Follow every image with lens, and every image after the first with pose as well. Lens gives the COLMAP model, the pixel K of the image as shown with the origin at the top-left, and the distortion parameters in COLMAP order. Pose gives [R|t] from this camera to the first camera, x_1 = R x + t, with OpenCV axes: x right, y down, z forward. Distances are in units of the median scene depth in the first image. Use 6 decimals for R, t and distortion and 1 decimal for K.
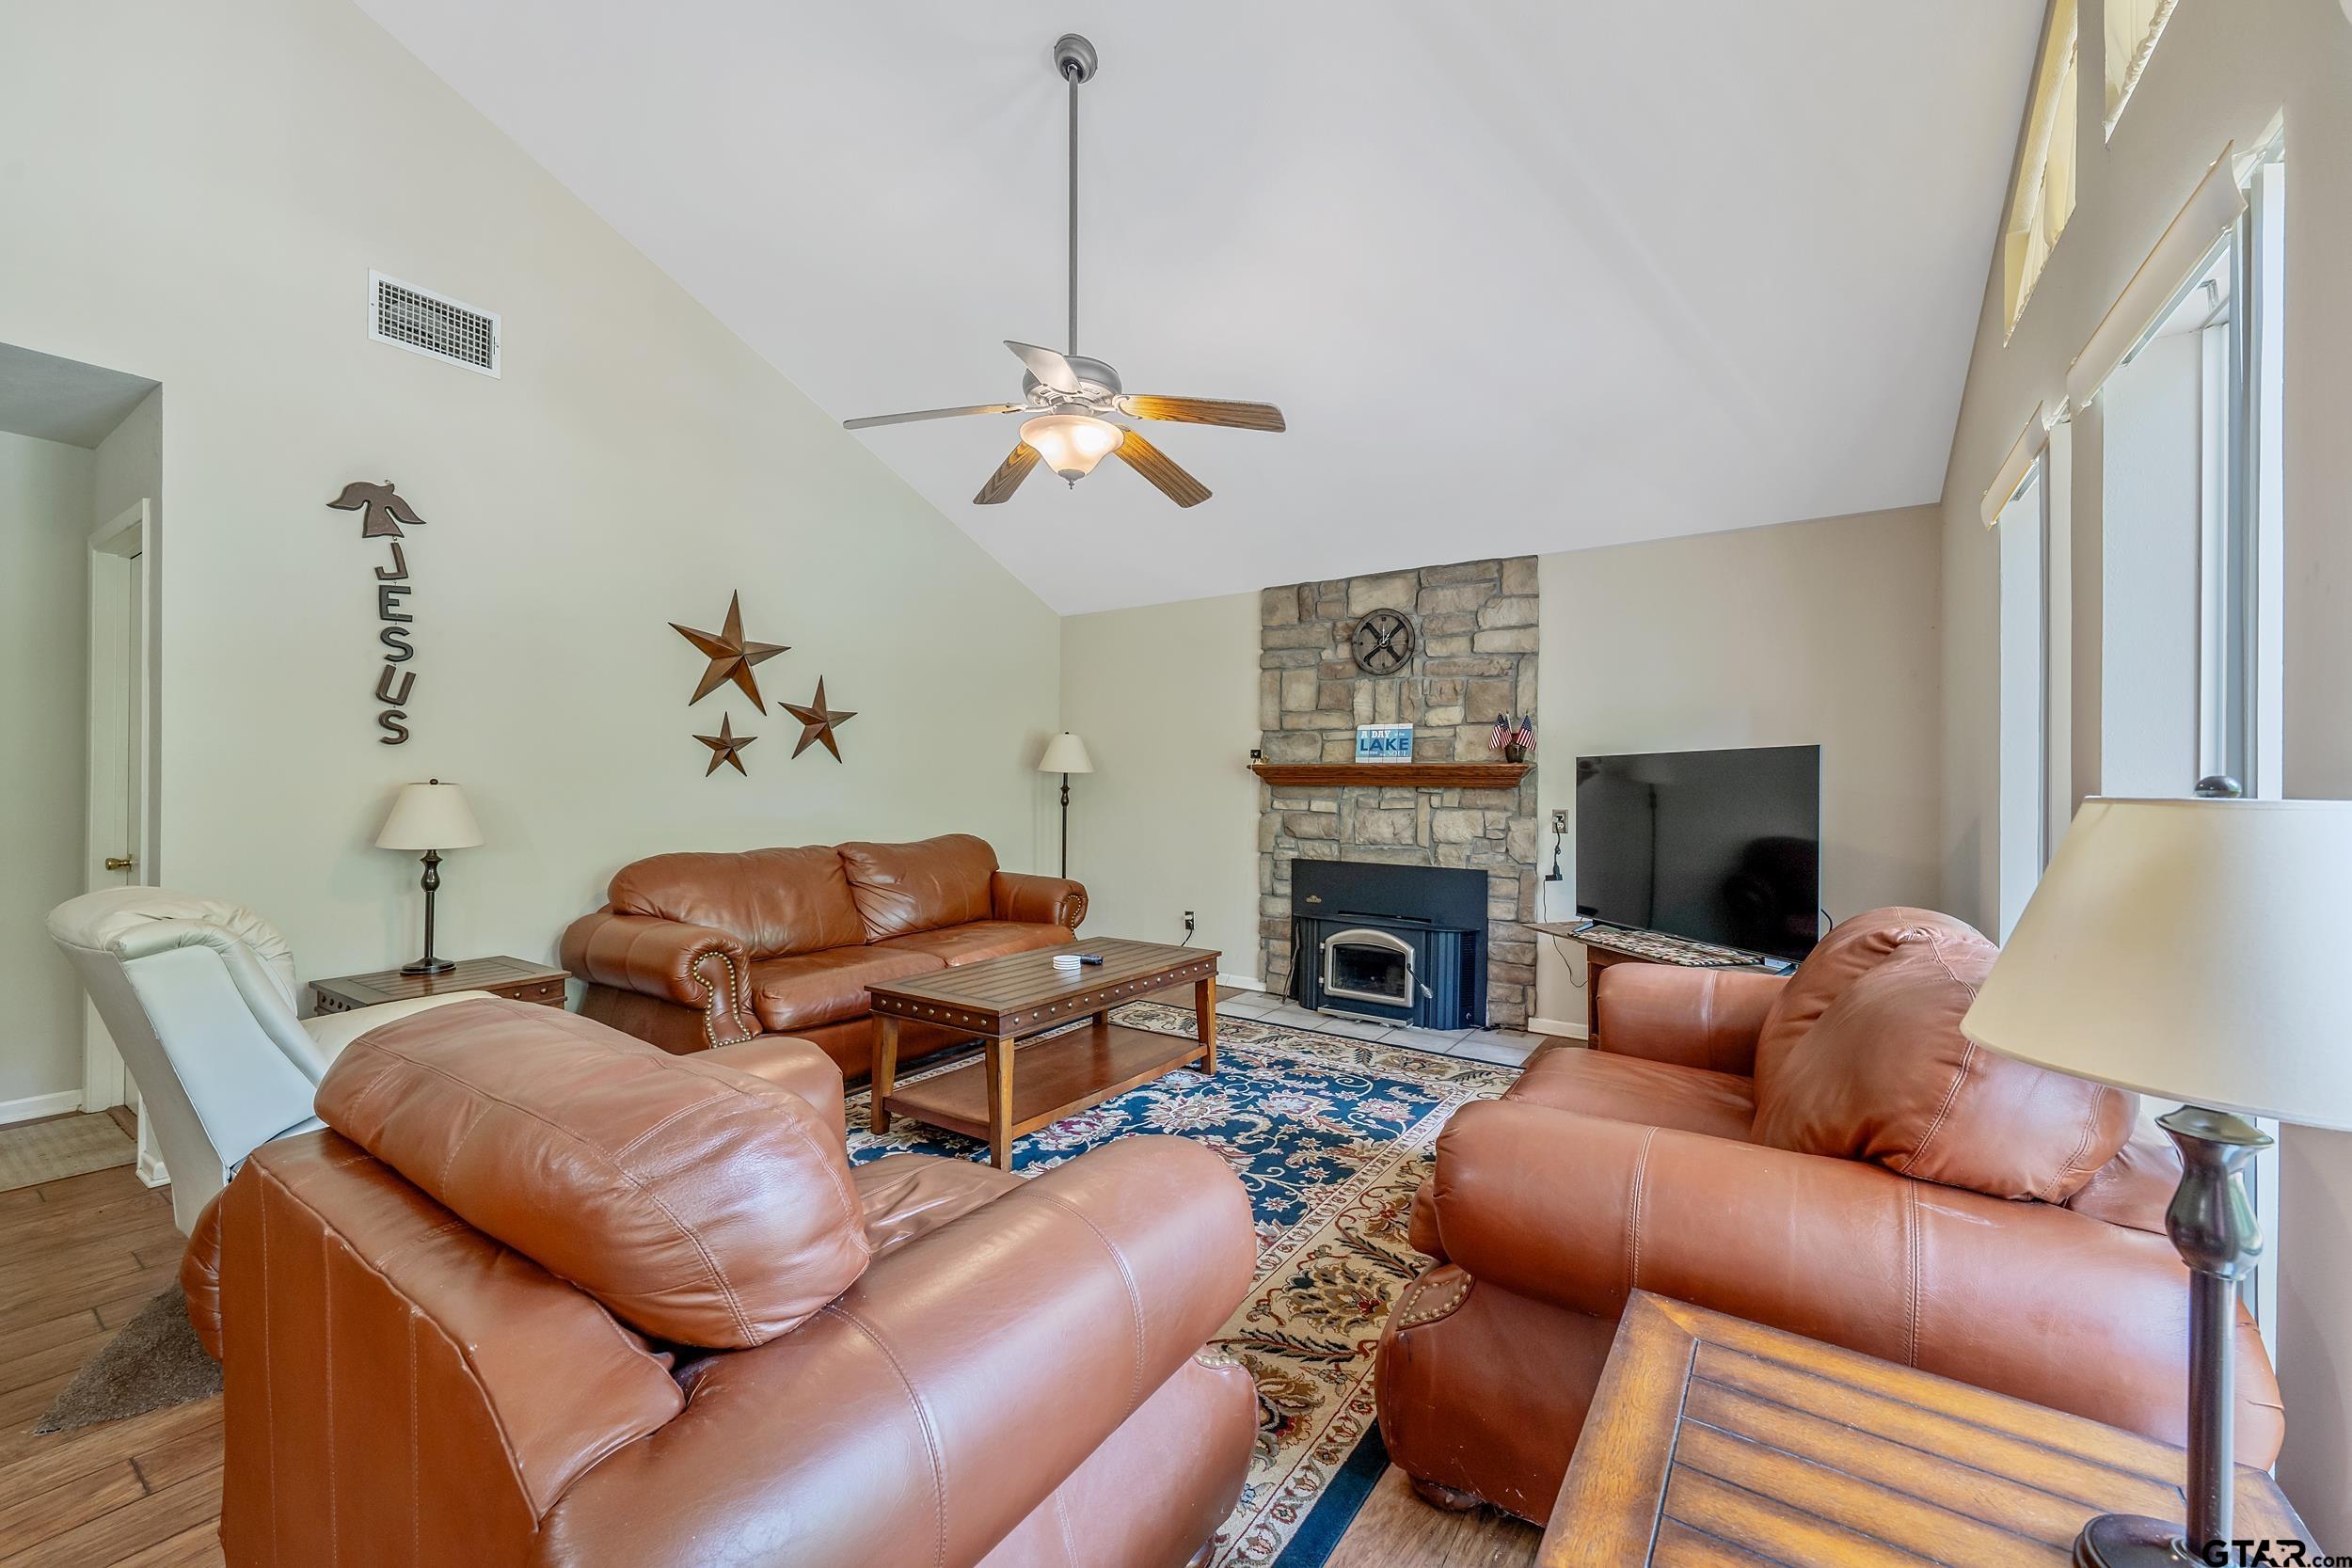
lens RADIAL K [[927.0, 0, 1179.0], [0, 927.0, 777.3], [0, 0, 1]] dist [0.000045, 0.000000]
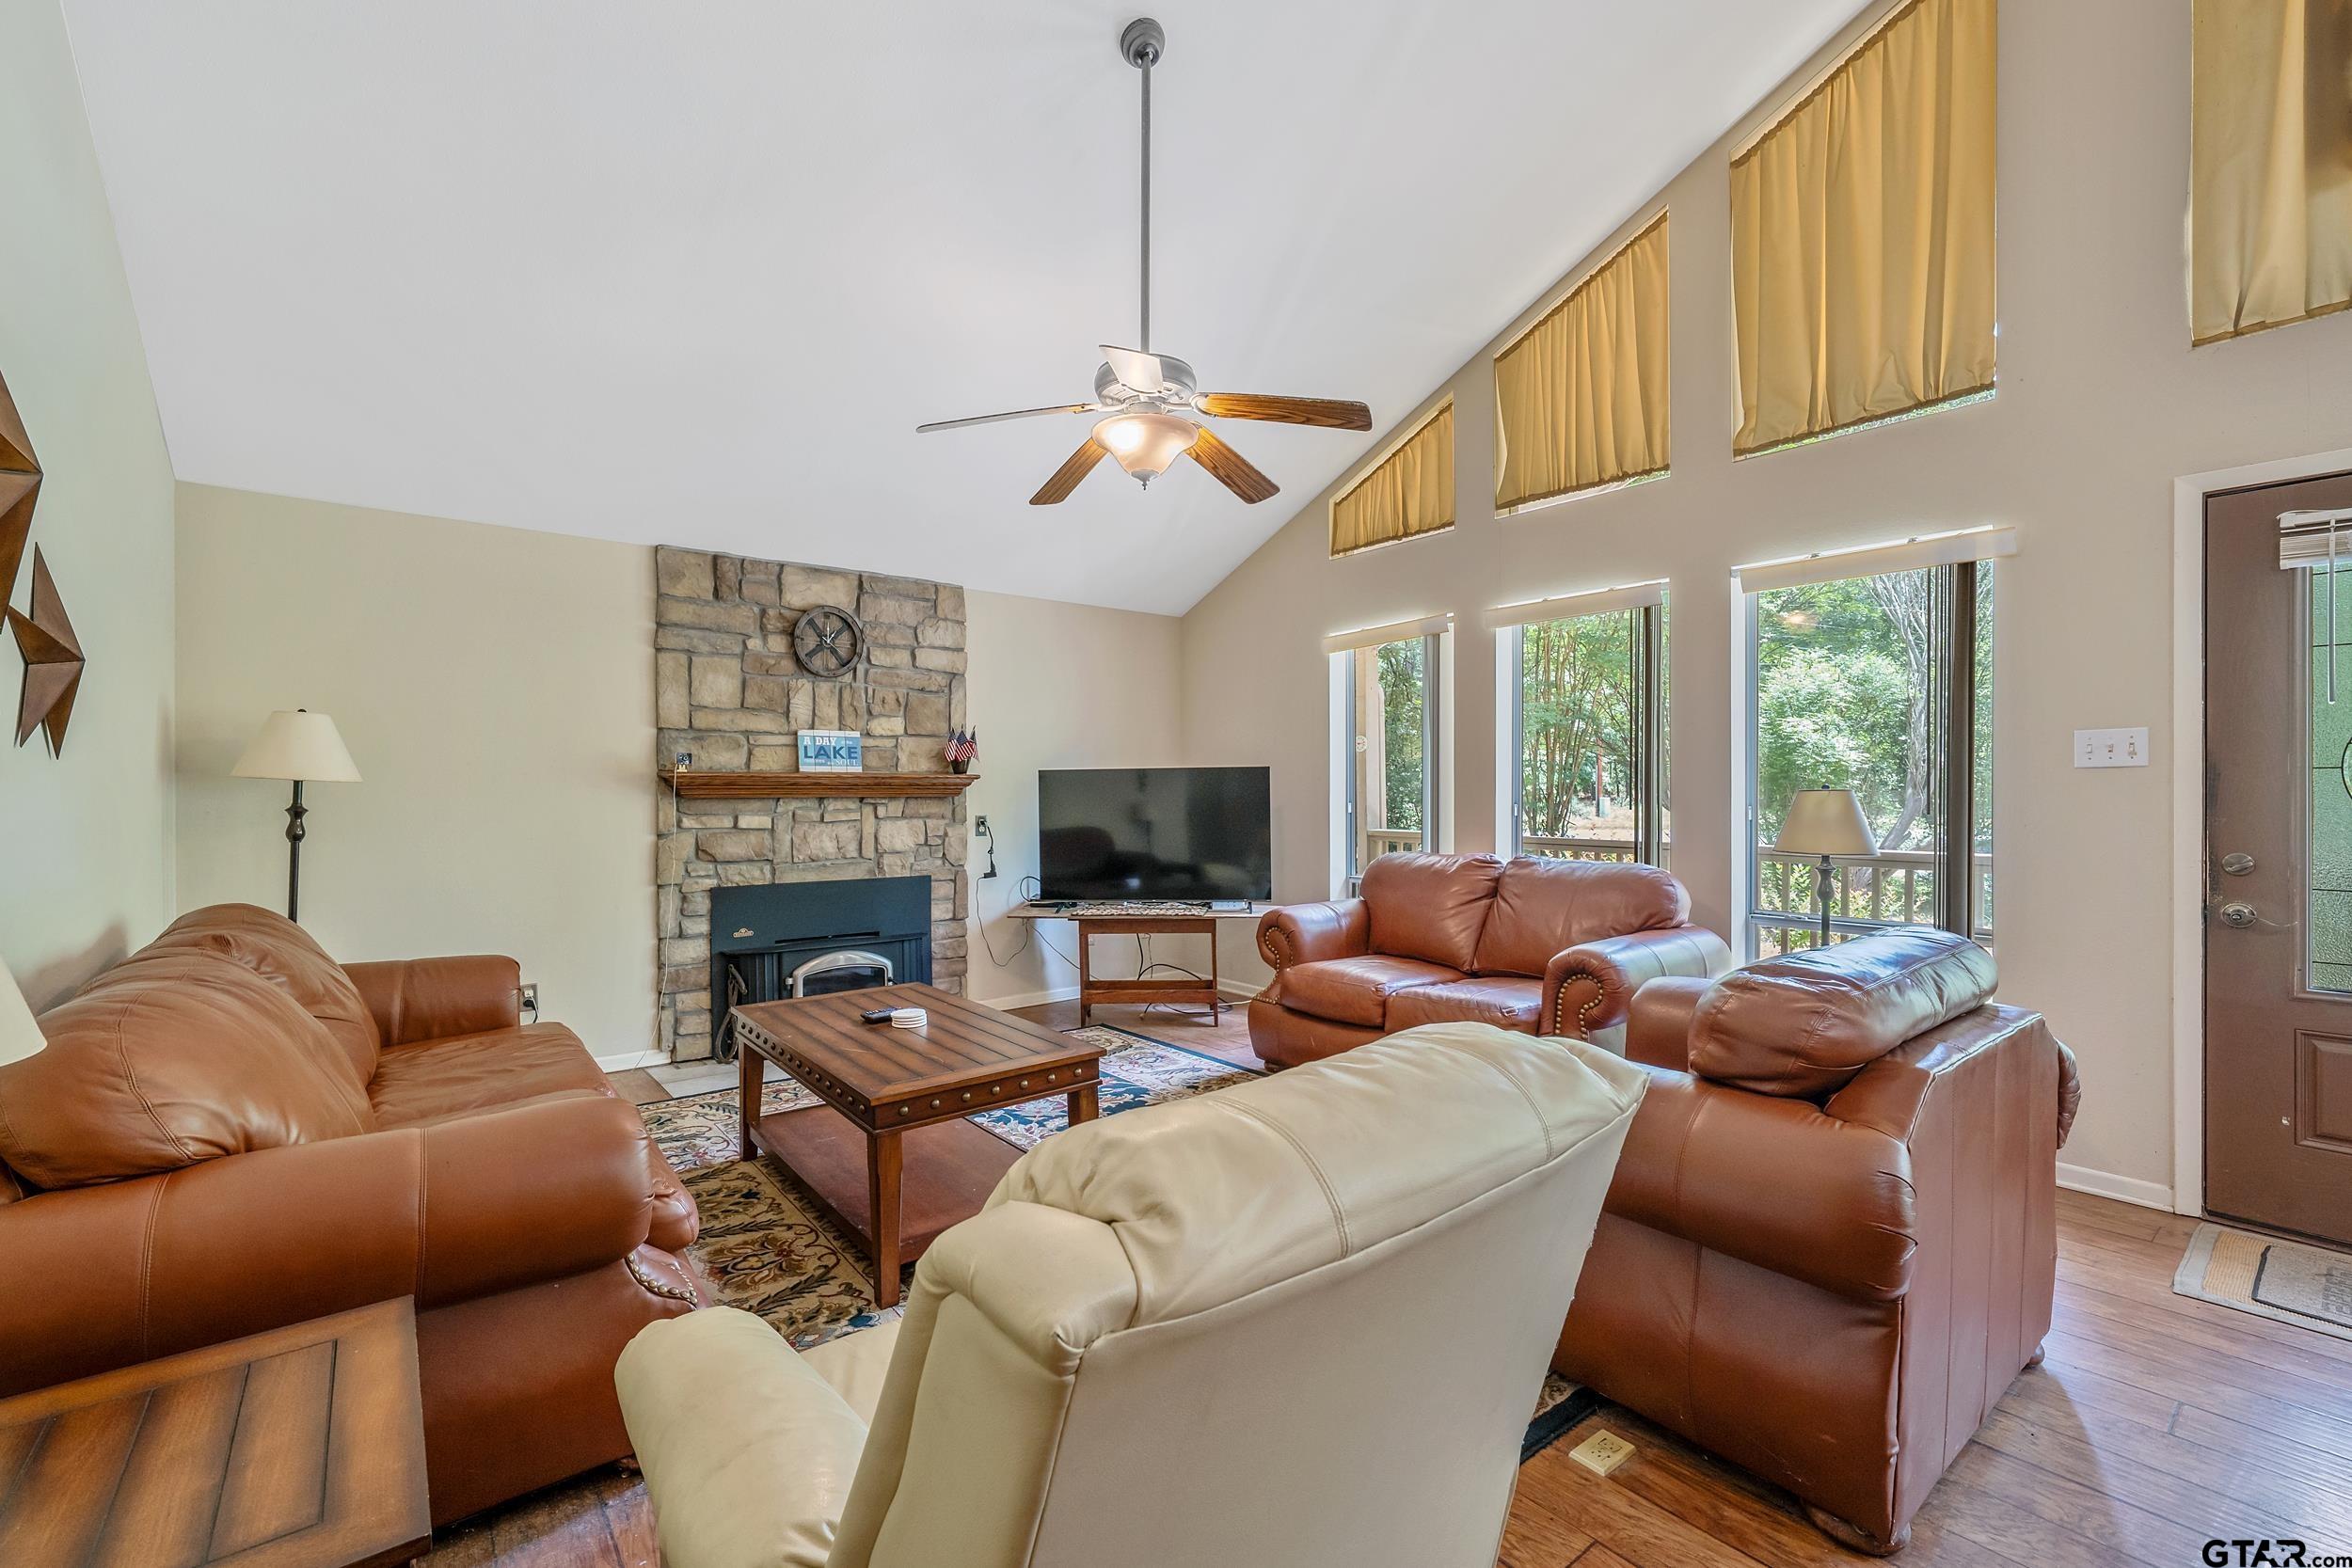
lens RADIAL K [[989.8, 0, 1176.4], [0, 989.8, 790.8], [0, 0, 1]] dist [-0.001423, 0.000004]
pose [[0.305458, -0.007021, 0.952180, -0.615809], [0.003137, 0.999975, 0.006367, -0.002152], [-0.952200, 0.001042, 0.305472, 0.366071]]
